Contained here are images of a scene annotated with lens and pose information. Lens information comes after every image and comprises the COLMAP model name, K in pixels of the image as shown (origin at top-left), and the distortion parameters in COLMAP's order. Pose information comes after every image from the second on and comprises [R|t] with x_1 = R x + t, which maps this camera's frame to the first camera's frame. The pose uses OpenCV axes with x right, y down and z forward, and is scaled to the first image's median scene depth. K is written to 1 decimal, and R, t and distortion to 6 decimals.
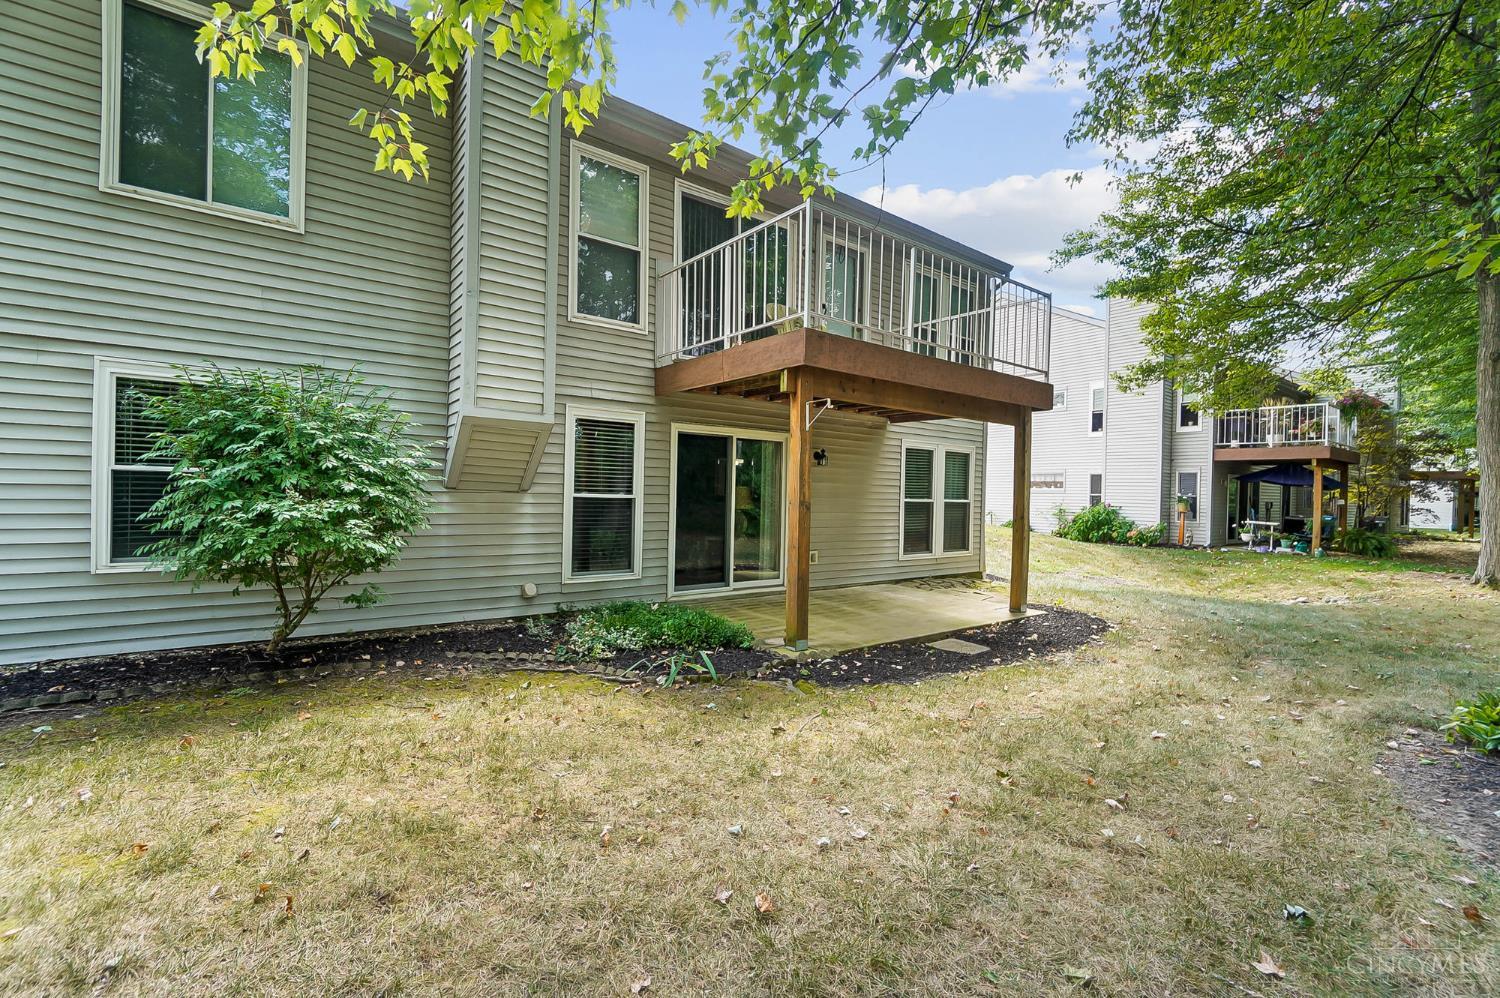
lens RADIAL K [[676.1, 0, 728.1], [0, 676.1, 497.9], [0, 0, 1]] dist [-0.000386, 0.000013]
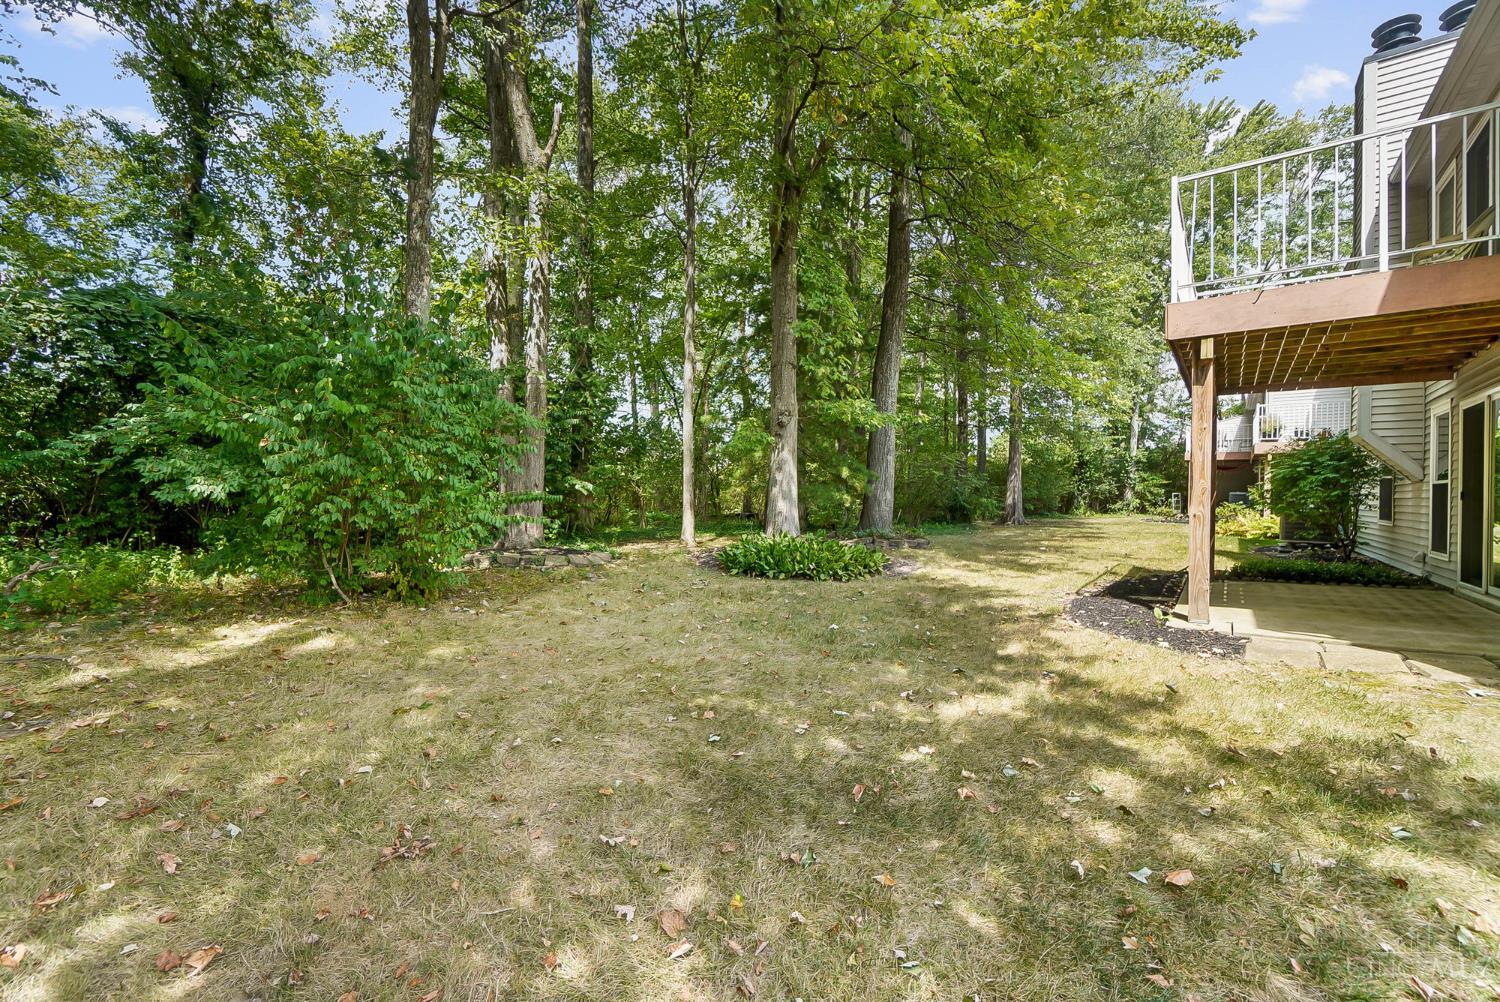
lens RADIAL K [[641.8, 0, 730.5], [0, 641.8, 496.8], [0, 0, 1]] dist [-0.001880, -0.000140]
pose [[-0.965671, -0.025372, -0.258526, 0.844685], [-0.025673, 0.999668, -0.002209, 0.036681], [0.258496, 0.004504, -0.966002, 1.186640]]
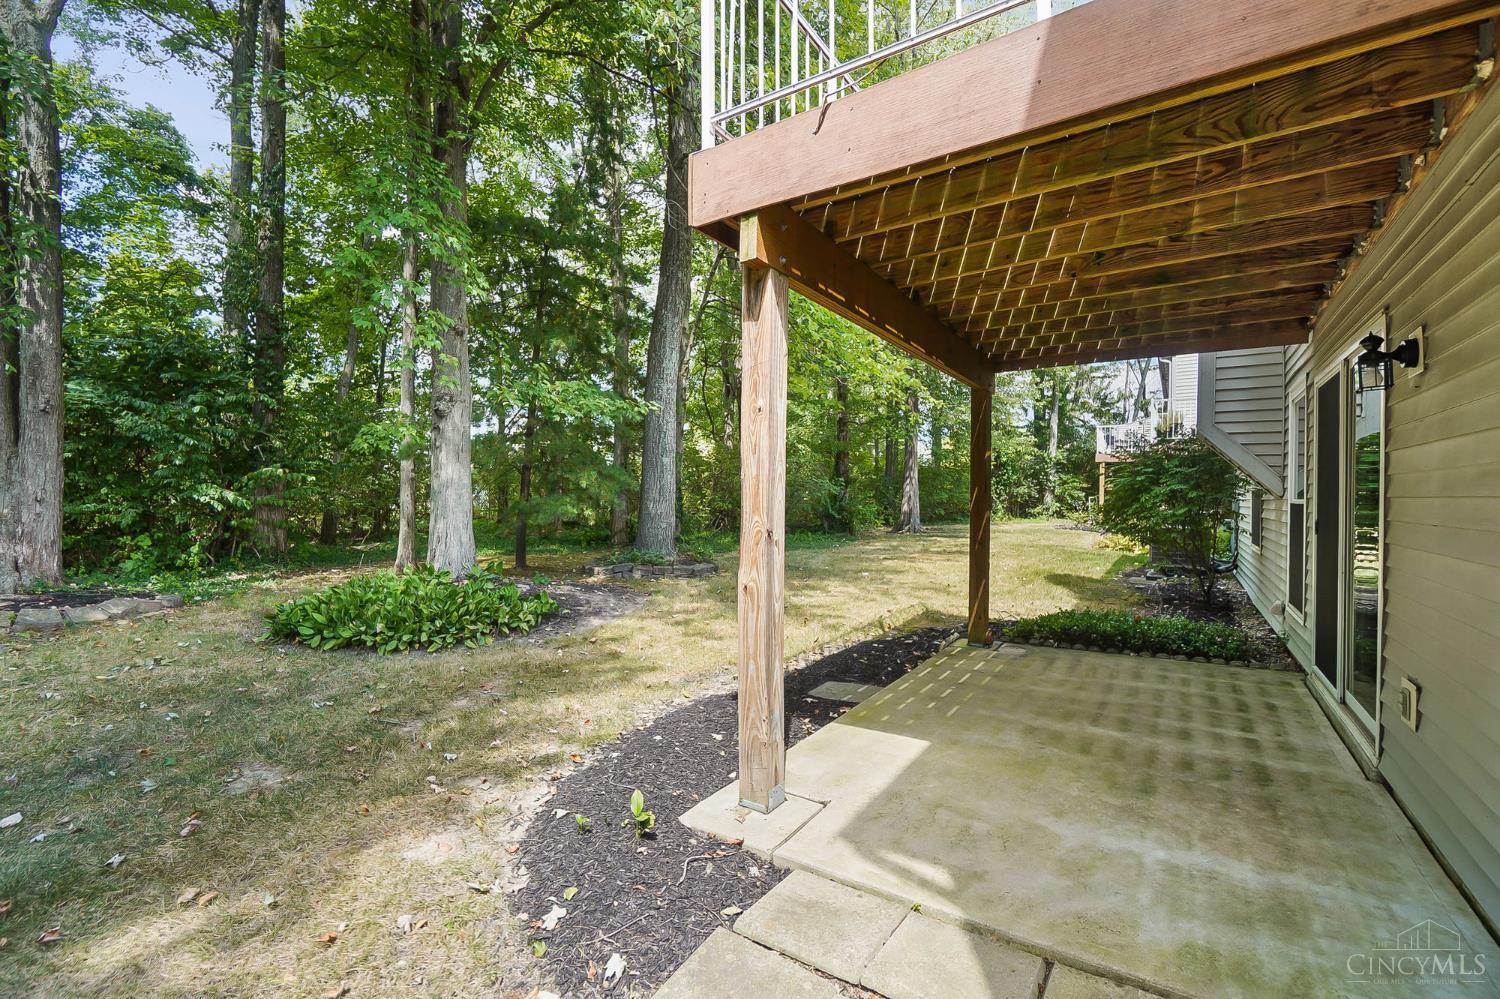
lens RADIAL K [[641.8, 0, 730.5], [0, 641.8, 495.3], [0, 0, 1]] dist [-0.001880, -0.000140]
pose [[-0.952336, -0.026303, -0.303916, 0.426948], [-0.026314, 0.999645, -0.004057, 0.005684], [0.303915, 0.004133, -0.952690, 1.020190]]
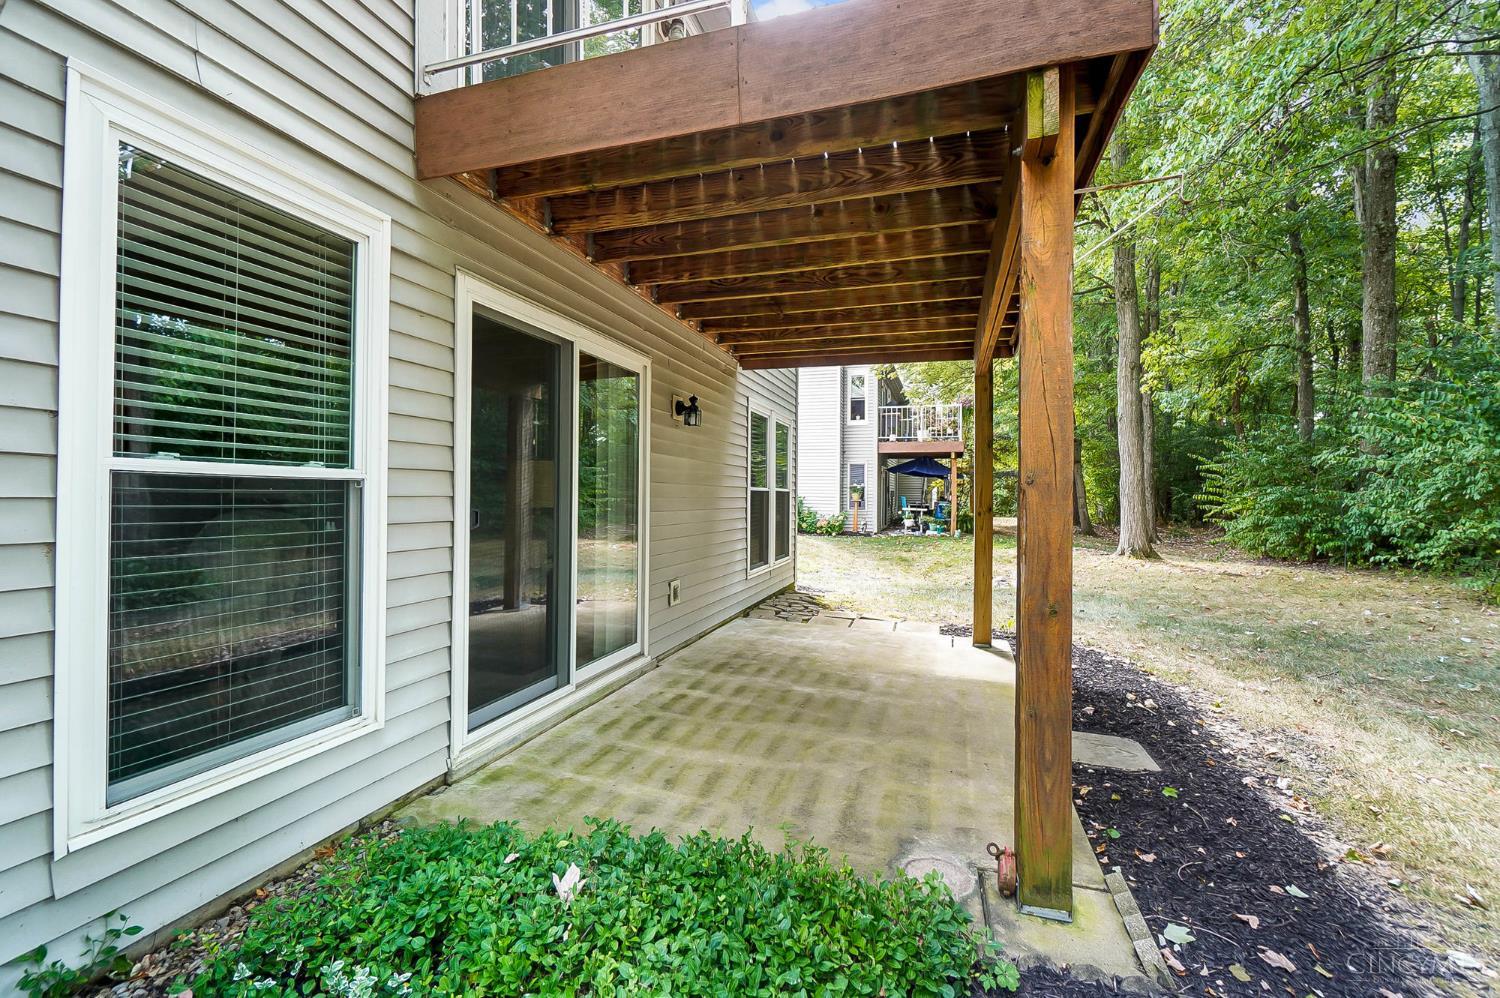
lens RADIAL K [[665.5, 0, 750.0], [0, 665.5, 499.0], [0, 0, 1]] dist [-0.001414, -0.000160]
pose [[0.810594, -0.017474, 0.585348, -0.123252], [0.012969, 0.999845, 0.011888, 0.005673], [-0.585465, -0.002045, 0.810695, 0.456344]]
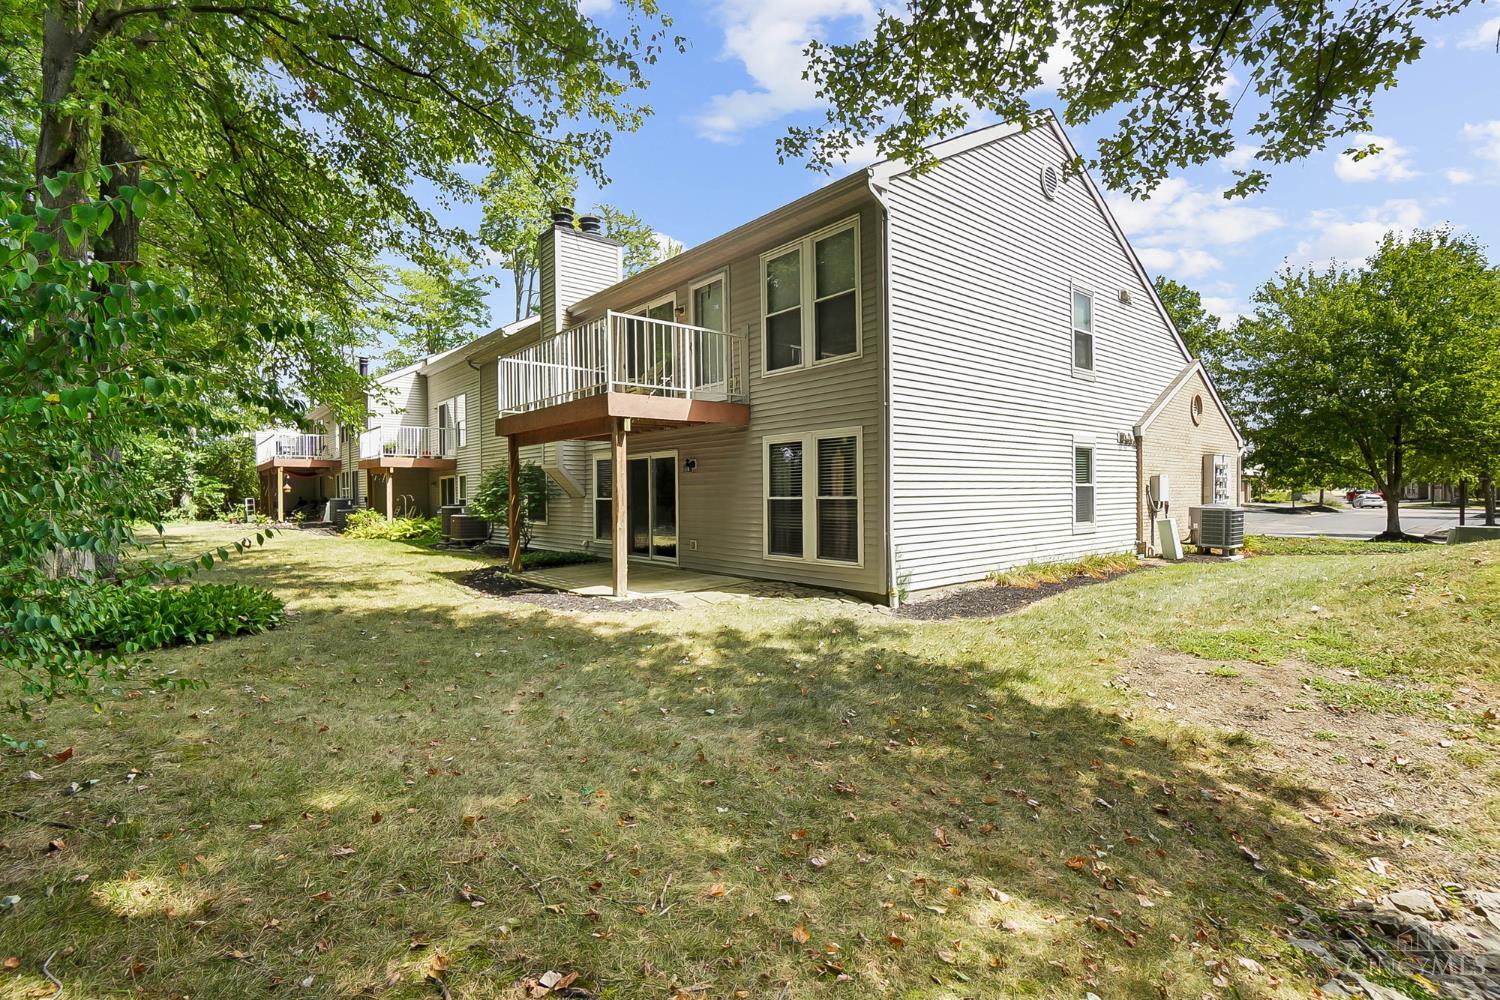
lens RADIAL K [[676.1, 0, 728.1], [0, 676.1, 498.9], [0, 0, 1]] dist [-0.000386, 0.000013]
pose [[0.043653, -0.009055, -0.999006, 1.215182], [0.010020, 0.999913, -0.008625, 0.011942], [0.998997, -0.009633, 0.043740, 0.882044]]
